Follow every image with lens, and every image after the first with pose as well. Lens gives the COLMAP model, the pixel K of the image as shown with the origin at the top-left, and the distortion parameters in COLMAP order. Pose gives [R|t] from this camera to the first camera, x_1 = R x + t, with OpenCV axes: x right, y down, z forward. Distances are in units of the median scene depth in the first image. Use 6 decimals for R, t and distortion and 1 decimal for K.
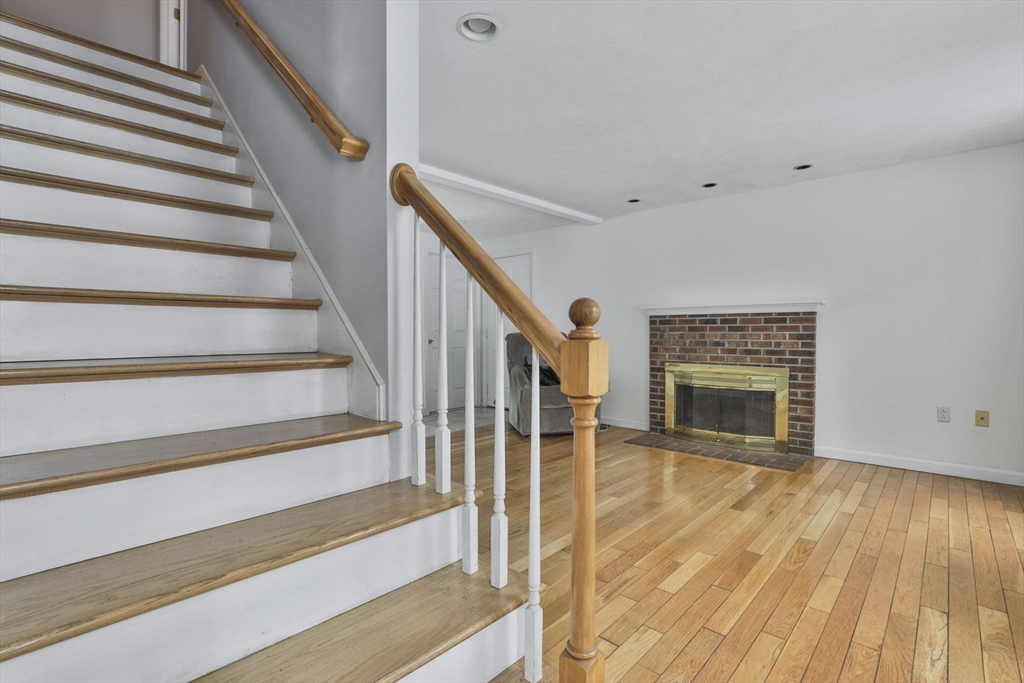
lens RADIAL K [[475.0, 0, 519.5], [0, 475.0, 338.8], [0, 0, 1]] dist [-0.046748, 0.013504]
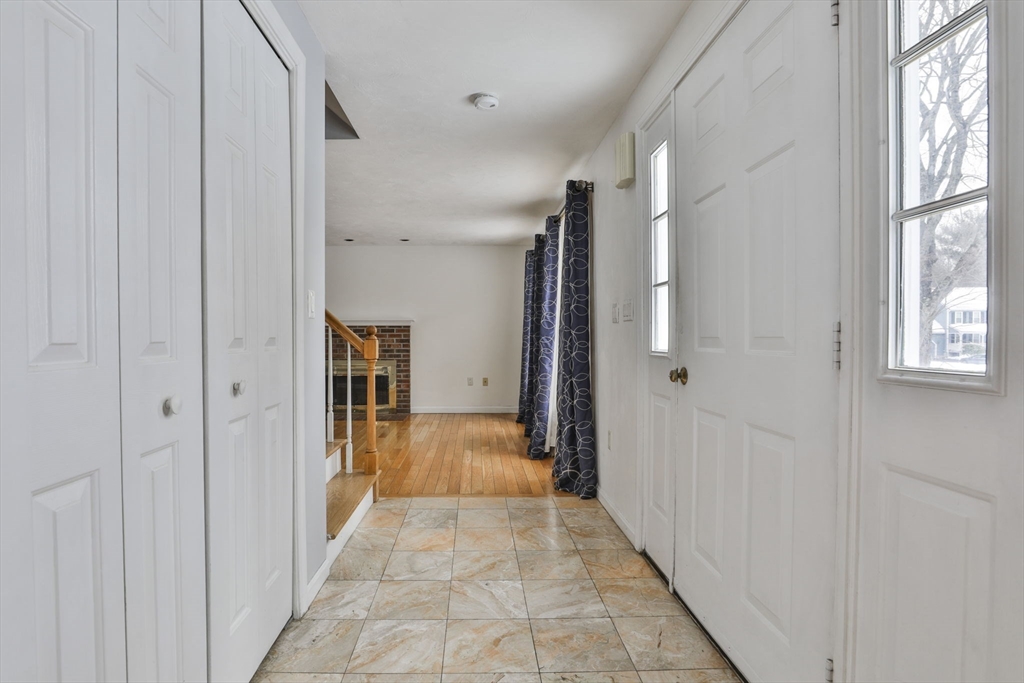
lens RADIAL K [[475.0, 0, 519.5], [0, 475.0, 338.8], [0, 0, 1]] dist [-0.046748, 0.013504]
pose [[0.664568, -0.001487, 0.747226, -0.363008], [0.012138, 0.999888, -0.008805, 0.007901], [-0.747129, 0.014921, 0.664511, -0.405350]]
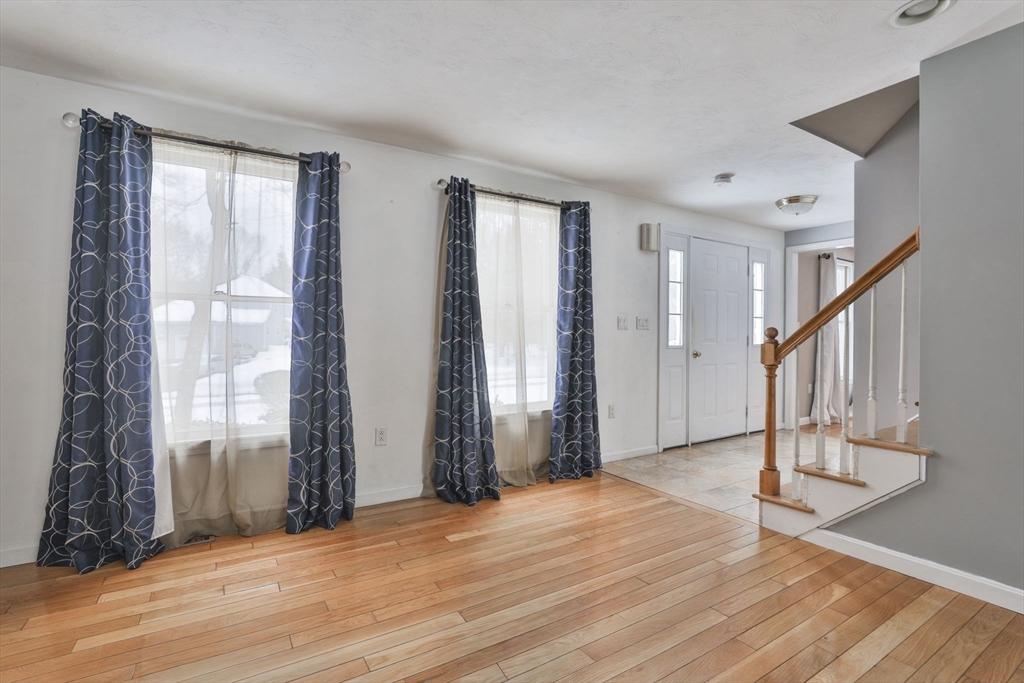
lens RADIAL K [[475.0, 0, 519.5], [0, 475.0, 338.8], [0, 0, 1]] dist [-0.046748, 0.013504]
pose [[-0.962527, -0.005316, 0.271134, 0.109268], [0.000402, 0.999779, 0.021031, -0.014432], [-0.271186, 0.020352, -0.962312, 0.794254]]
